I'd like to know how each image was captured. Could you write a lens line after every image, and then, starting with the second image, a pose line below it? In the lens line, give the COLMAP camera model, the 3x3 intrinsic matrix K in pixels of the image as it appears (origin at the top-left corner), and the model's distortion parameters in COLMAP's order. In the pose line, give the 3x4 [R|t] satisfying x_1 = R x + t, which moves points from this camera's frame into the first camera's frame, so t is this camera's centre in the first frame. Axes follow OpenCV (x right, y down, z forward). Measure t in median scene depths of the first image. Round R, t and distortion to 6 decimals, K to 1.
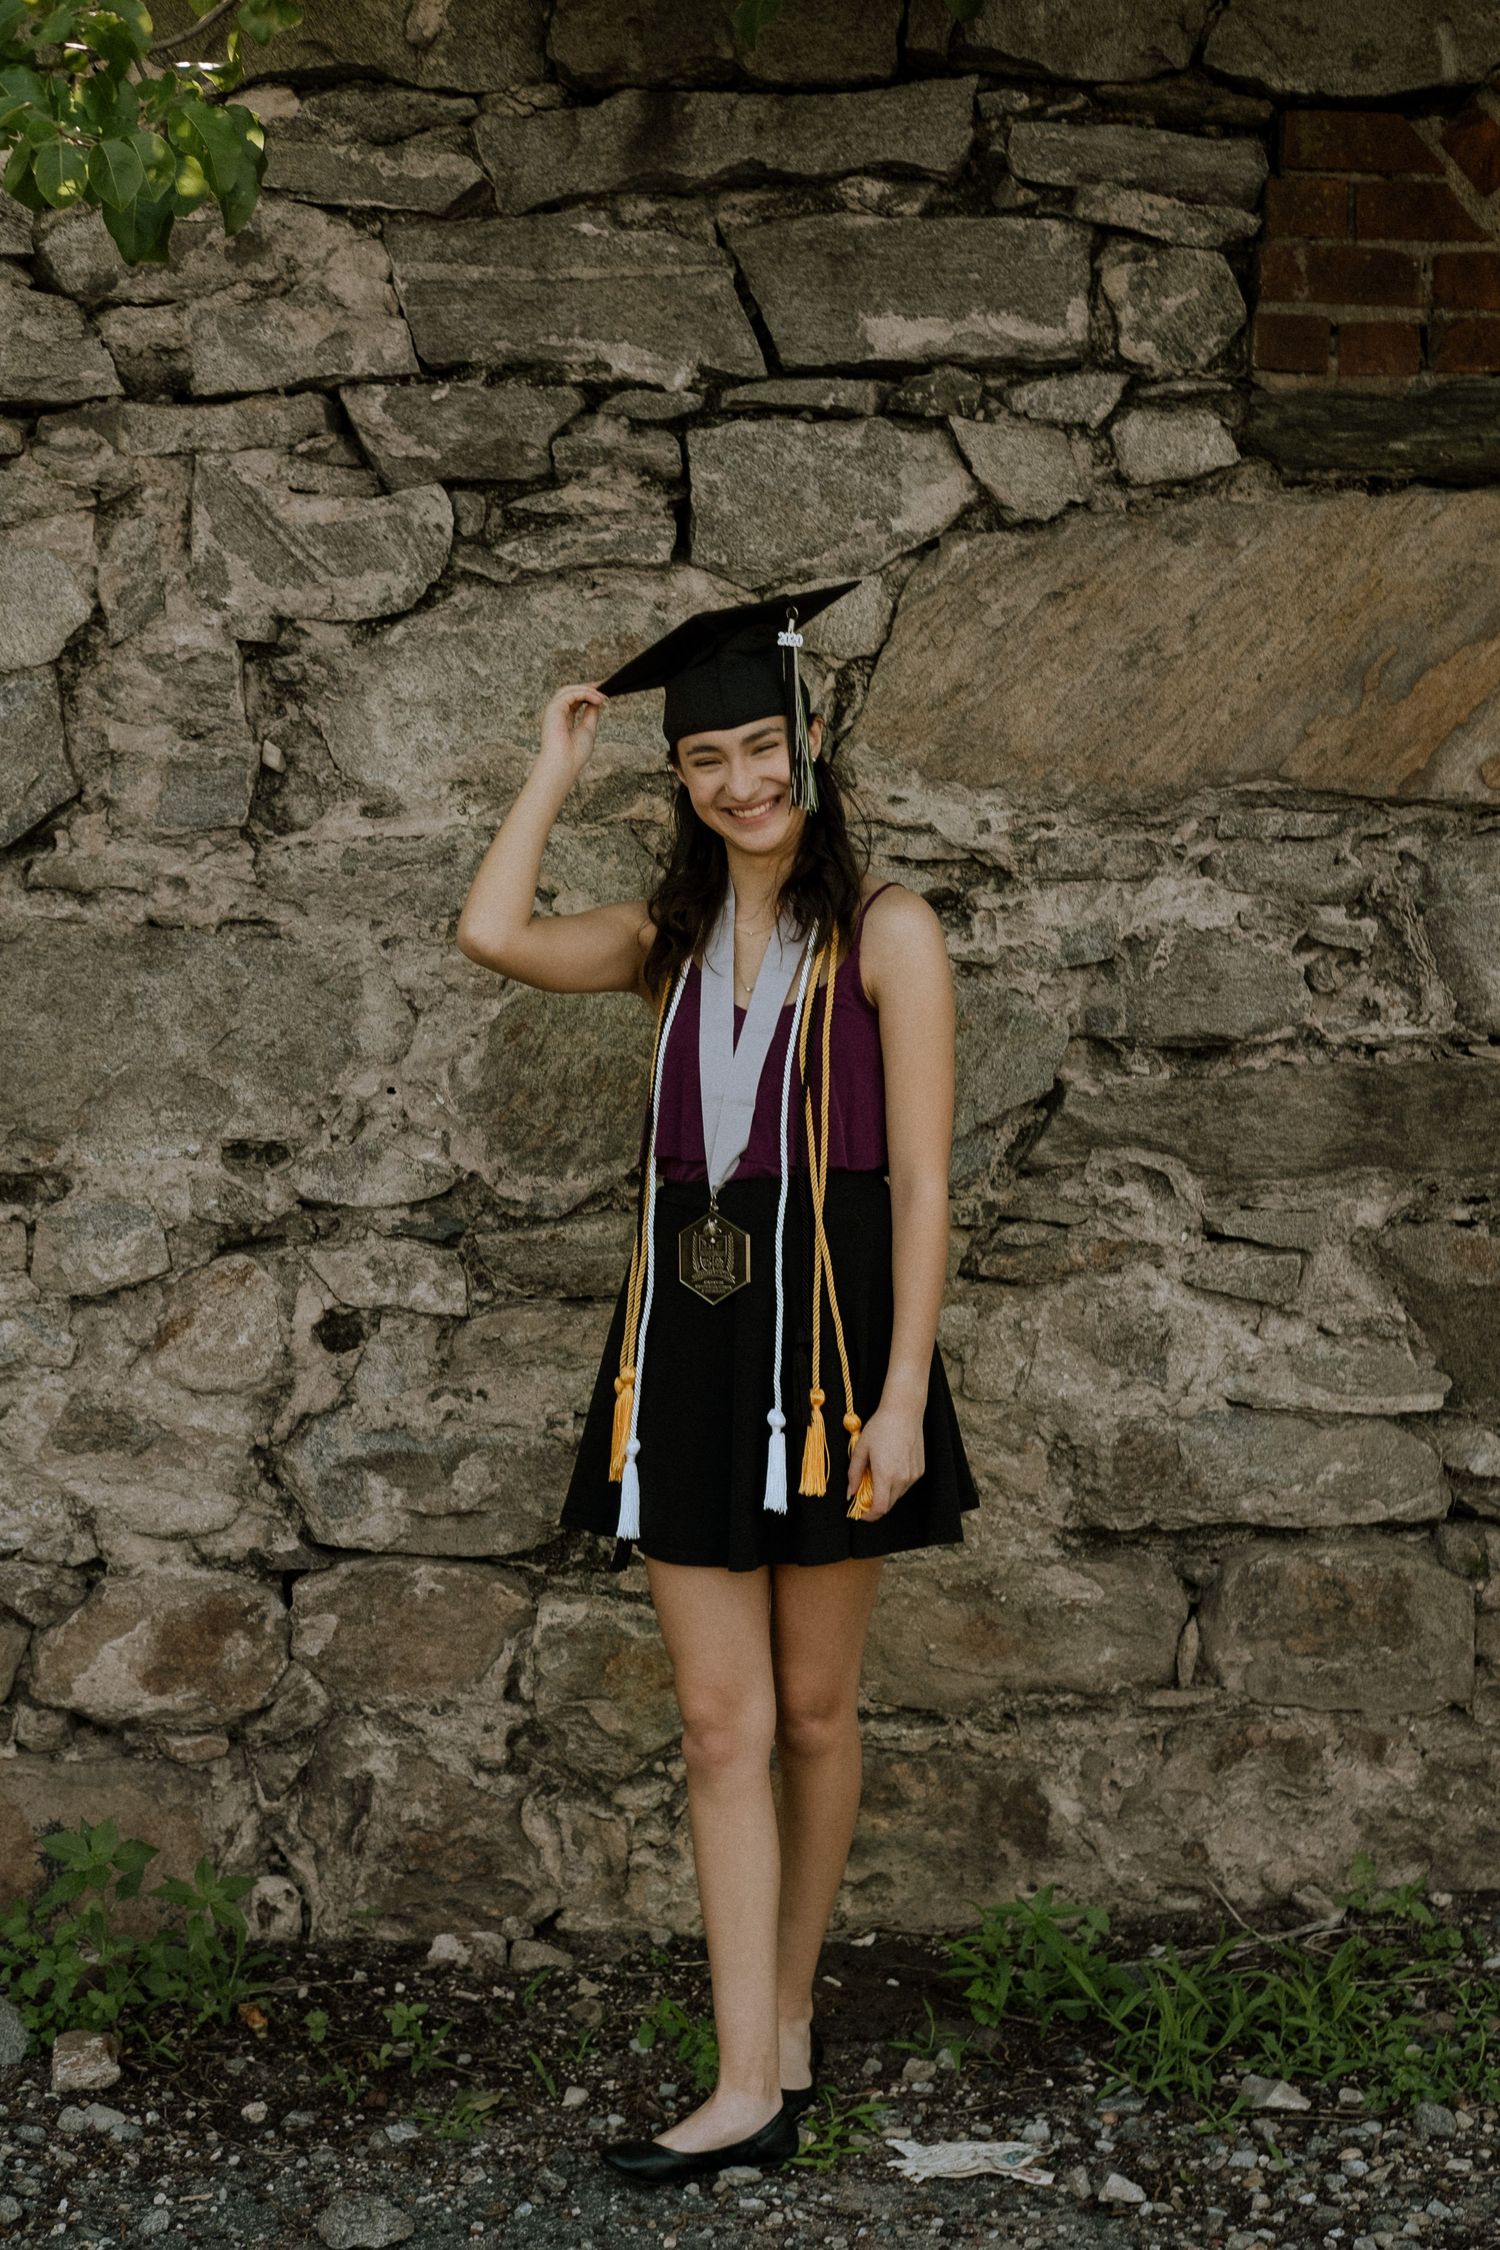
lens RADIAL K [[3817.1, 0, 840.9], [0, 3817.1, 1130.3], [0, 0, 1]] dist [-0.020566, 0.098663]
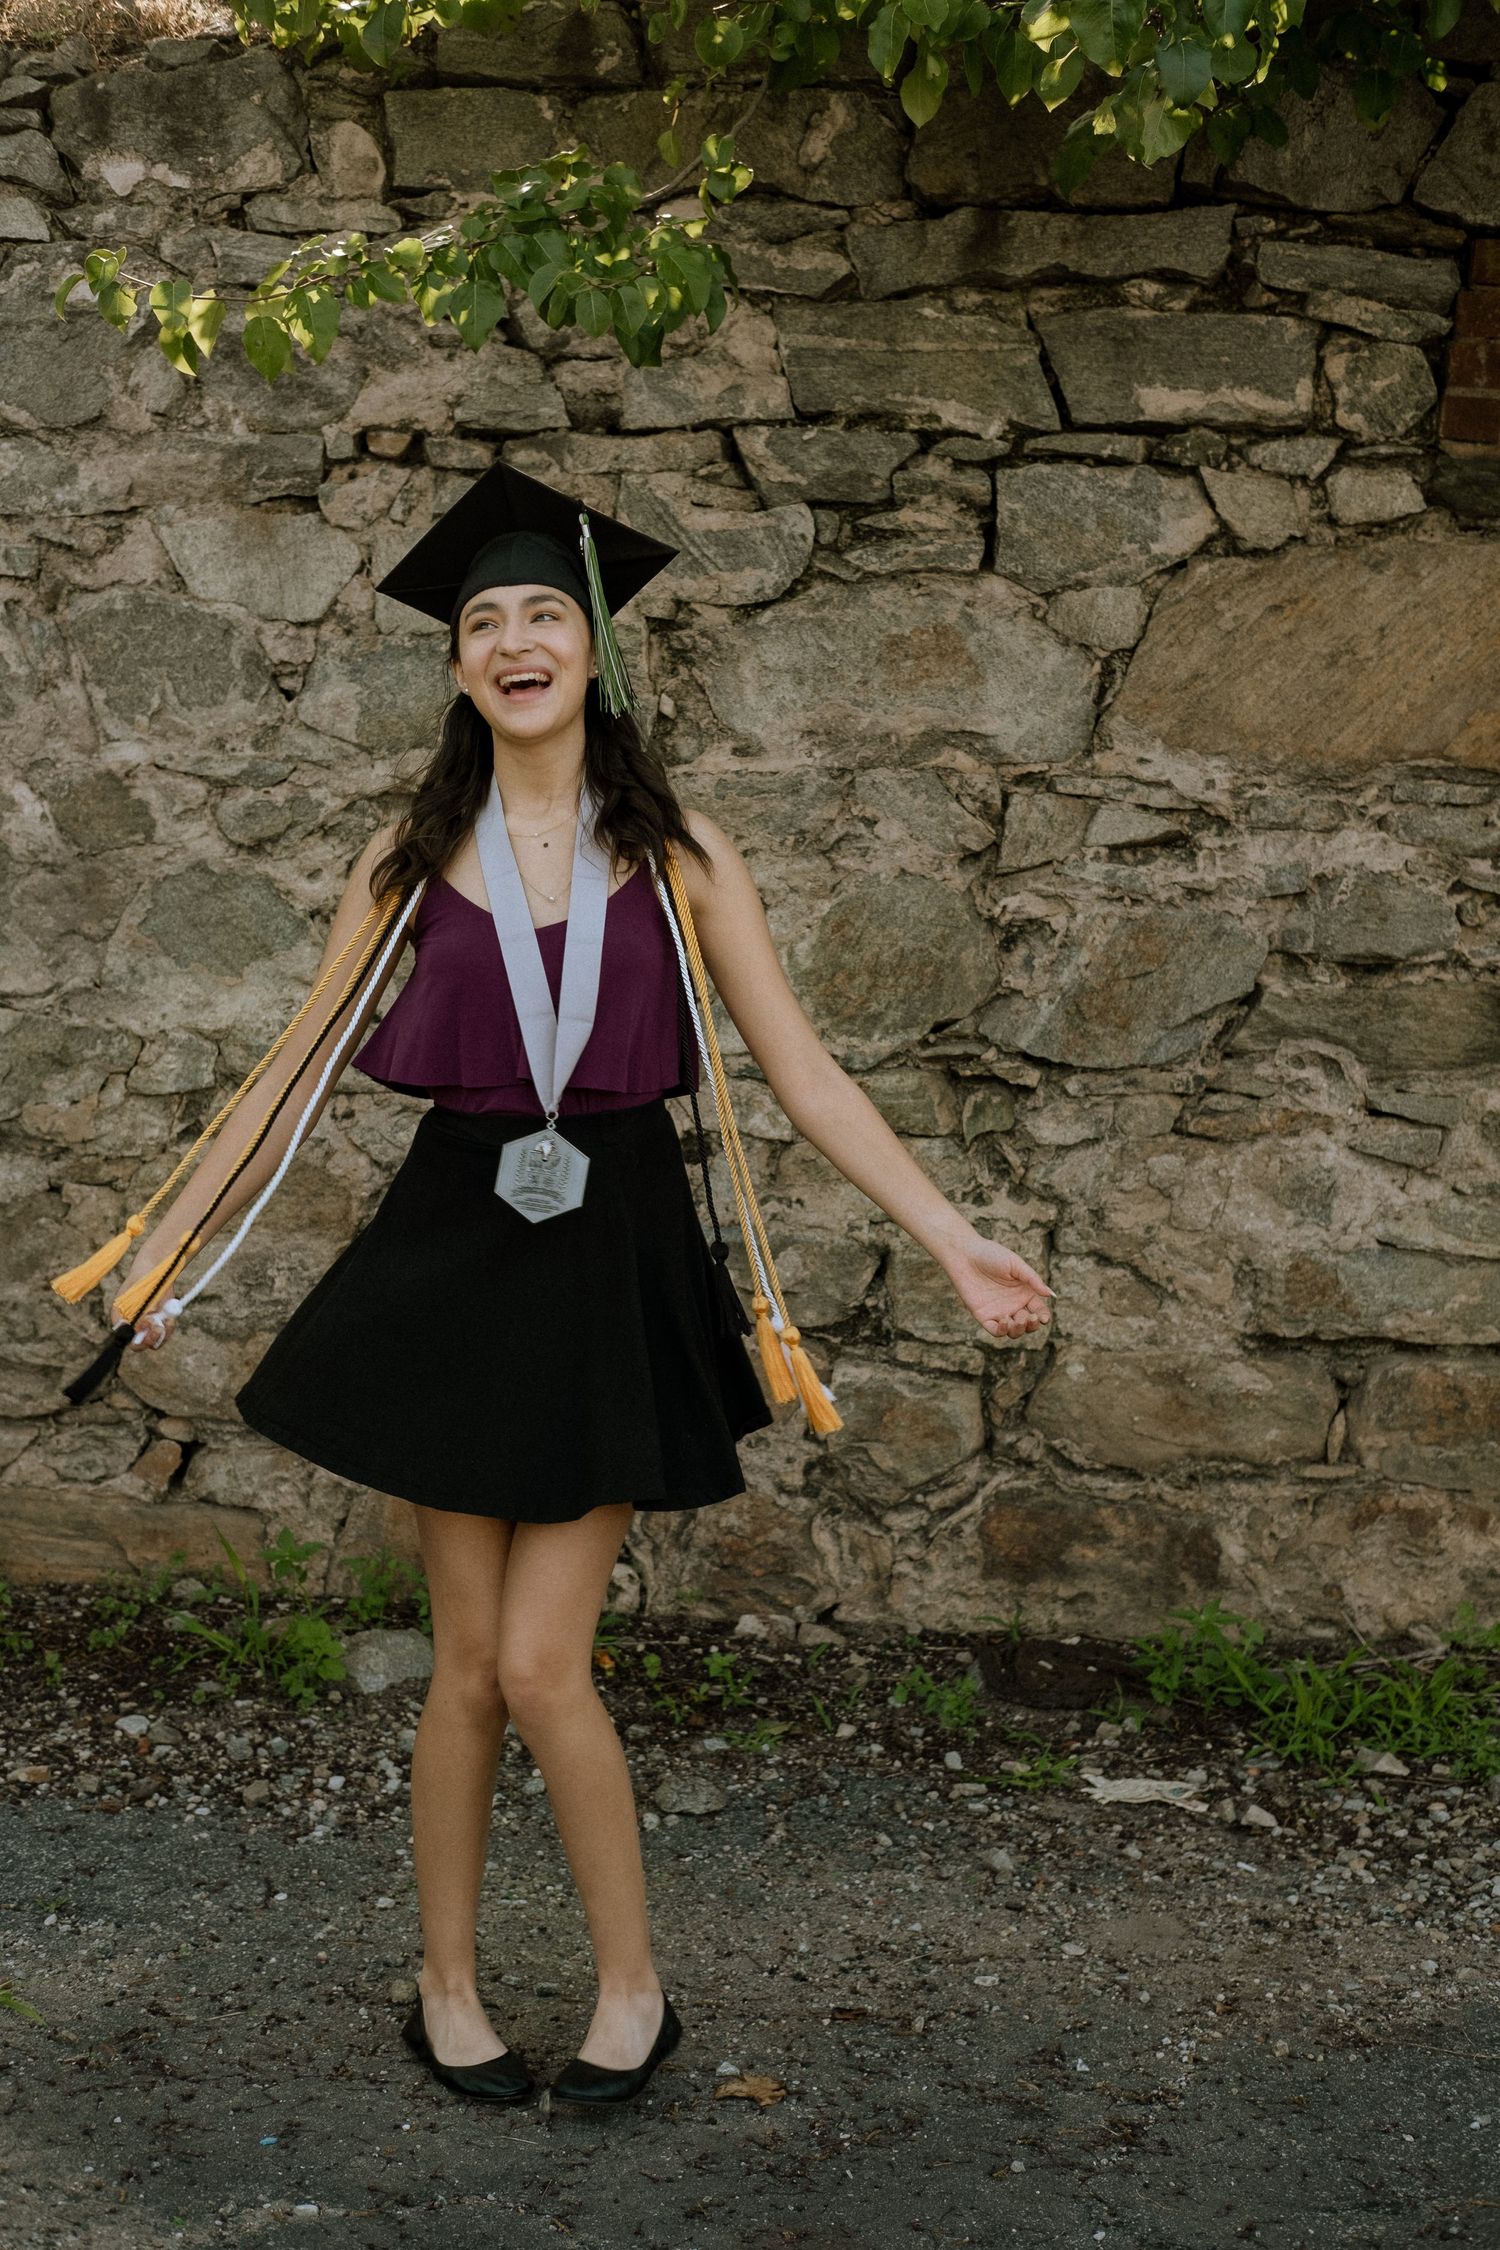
lens RADIAL K [[3440.9, 0, 754.7], [0, 3440.9, 1082.1], [0, 0, 1]] dist [-0.015598, 0.053235]
pose [[0.994323, 0.053123, -0.092199, -0.003184], [-0.053188, 0.998583, 0.001753, 0.027220], [0.092161, 0.003161, 0.995739, -0.173448]]
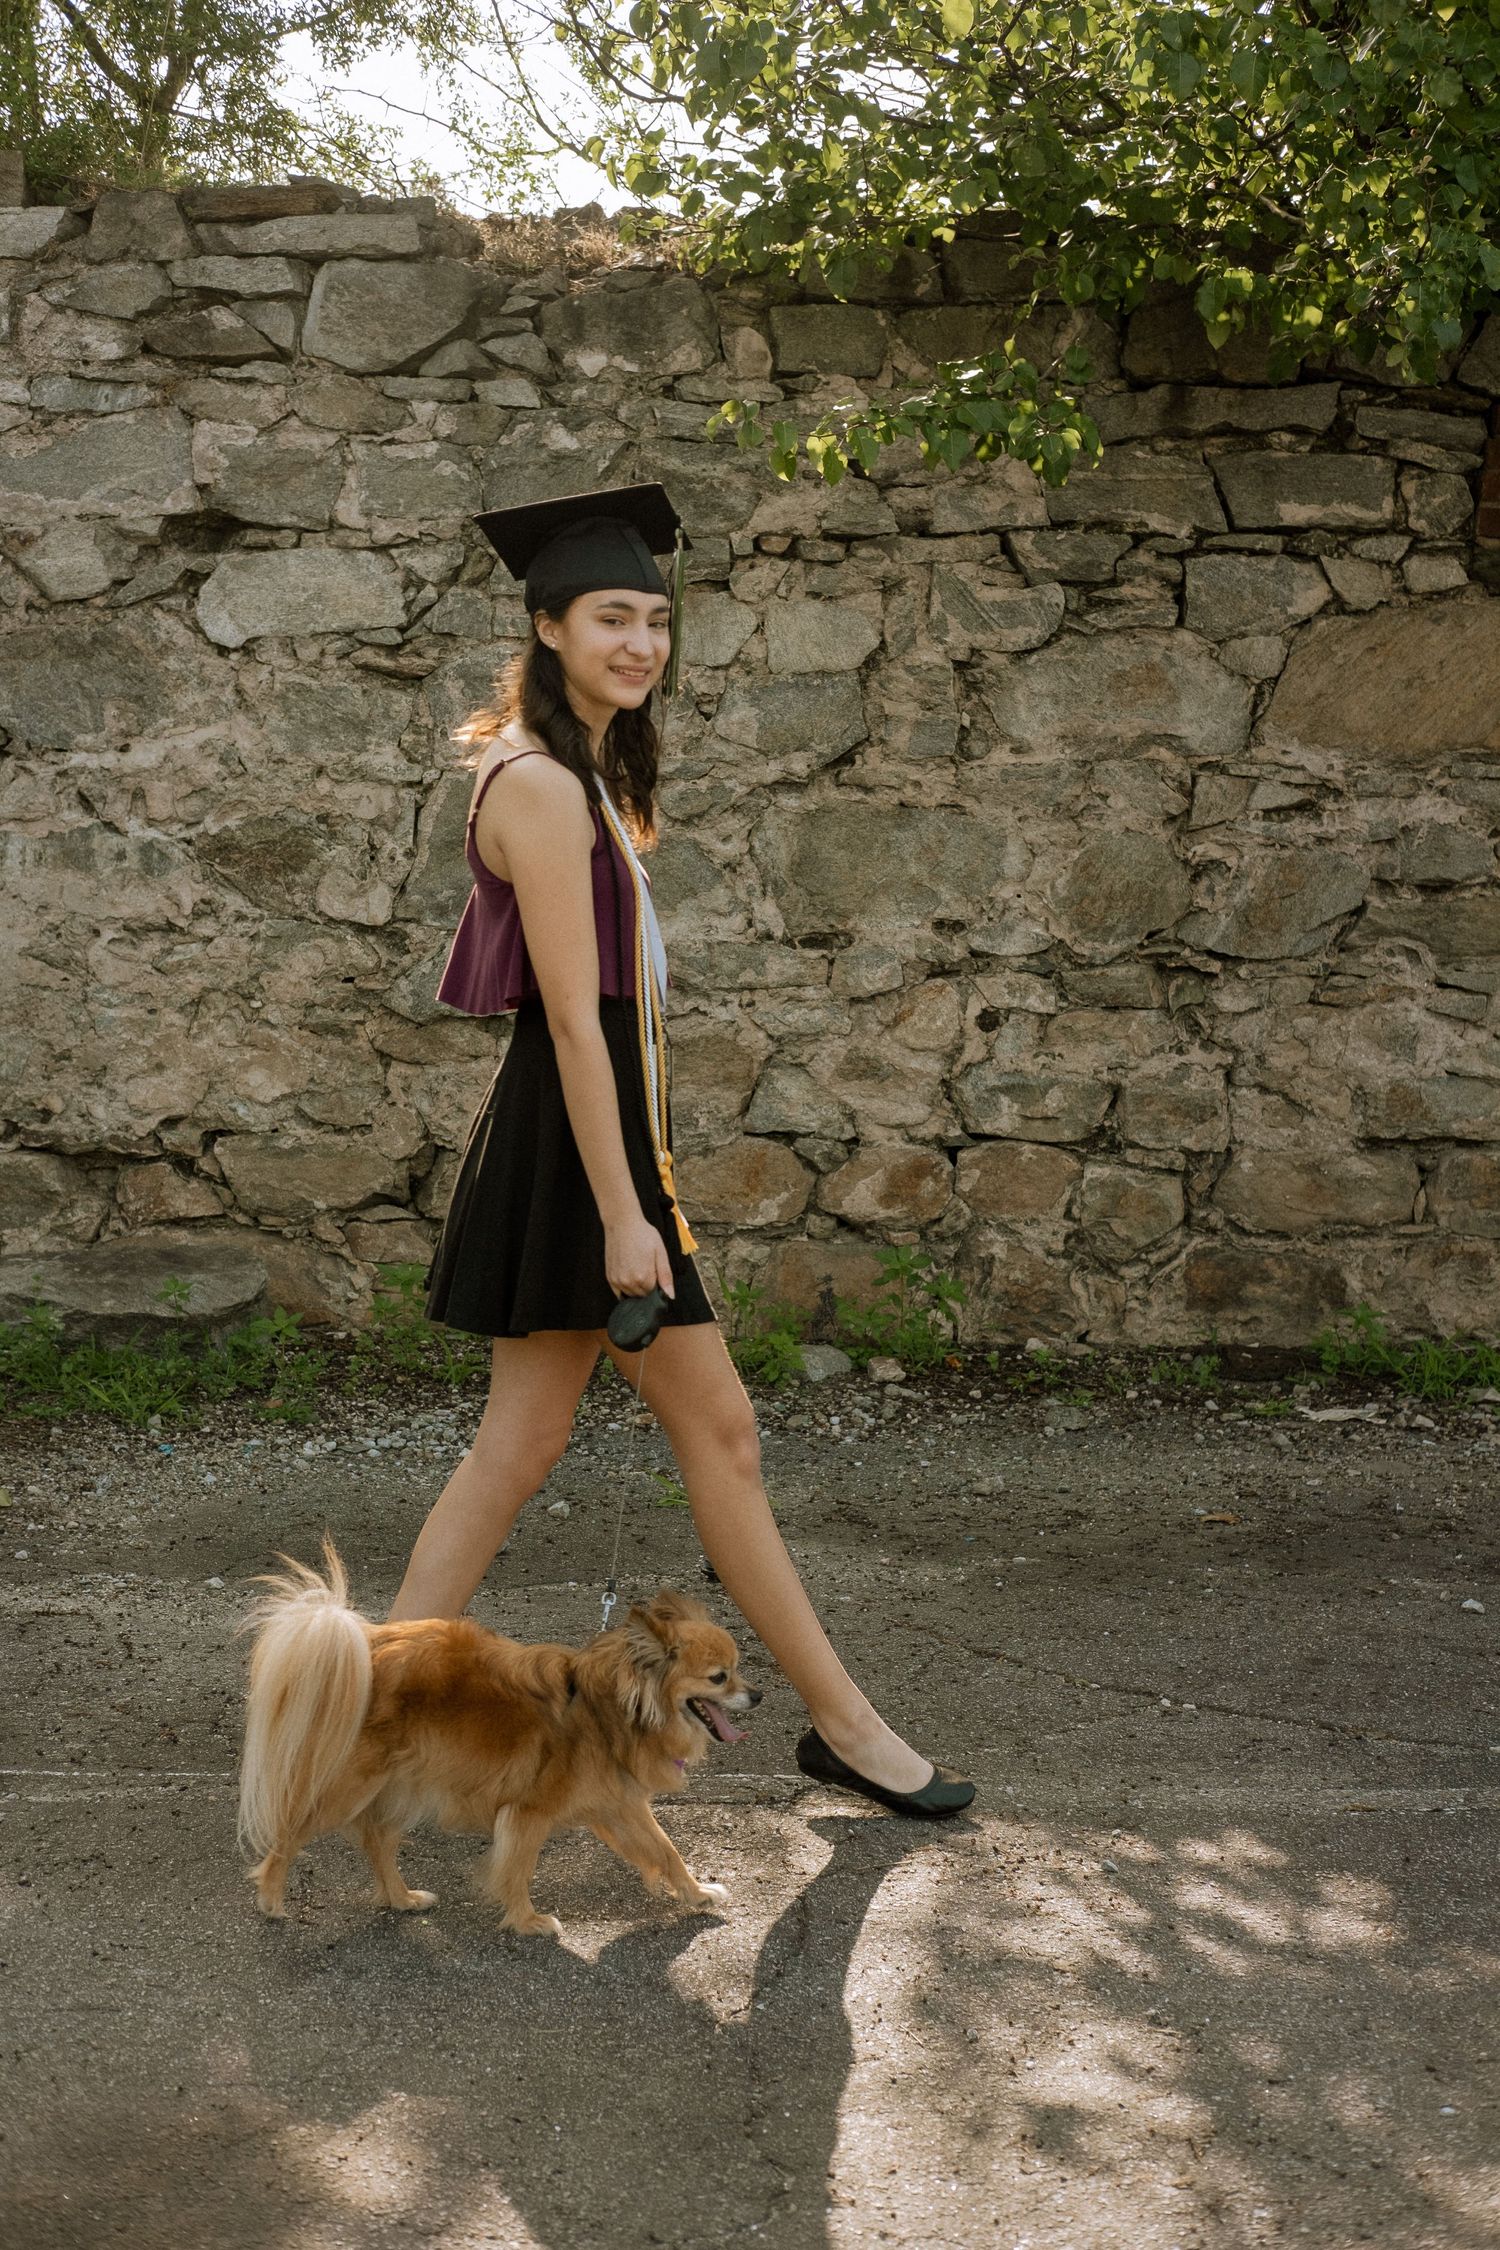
lens RADIAL K [[3440.9, 0, 754.7], [0, 3440.9, 1082.1], [0, 0, 1]] dist [-0.015598, 0.053235]
pose [[0.999593, 0.027117, 0.008826, -0.265463], [-0.026917, 0.999393, -0.022120, 0.126151], [-0.009421, 0.021873, 0.999716, -0.735070]]
